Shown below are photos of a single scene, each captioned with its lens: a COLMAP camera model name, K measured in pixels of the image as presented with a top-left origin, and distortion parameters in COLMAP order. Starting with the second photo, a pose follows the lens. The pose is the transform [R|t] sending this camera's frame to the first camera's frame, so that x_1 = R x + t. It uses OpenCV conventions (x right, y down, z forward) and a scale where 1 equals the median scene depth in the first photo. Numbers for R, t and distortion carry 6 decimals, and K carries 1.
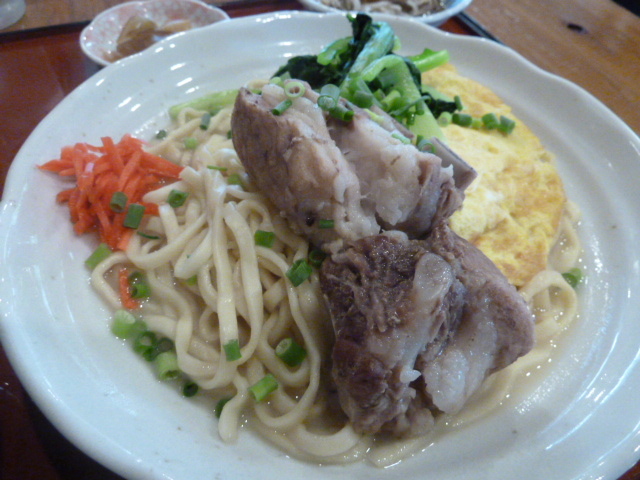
lens RADIAL K [[462.6, 0, 320.0], [0, 462.6, 241.7], [0, 0, 1]] dist [-0.061999, 0.009184]
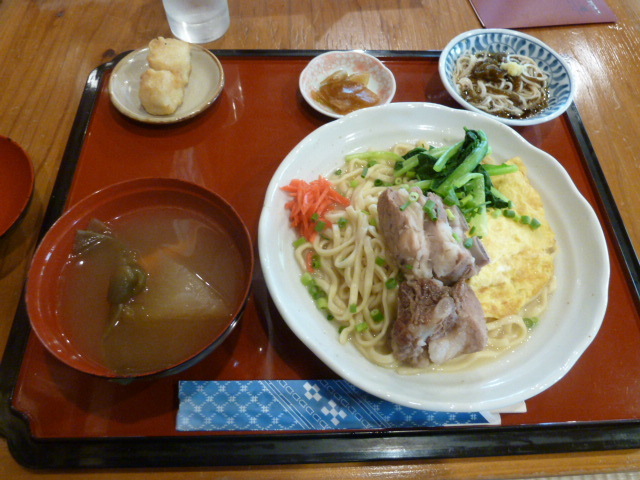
lens RADIAL K [[462.6, 0, 321.2], [0, 462.6, 239.7], [0, 0, 1]] dist [-0.061999, 0.009184]
pose [[0.941030, 0.283057, -0.185315, -0.007711], [-0.246085, 0.948551, 0.199230, -0.458637], [0.232174, -0.141878, 0.962271, -1.090419]]
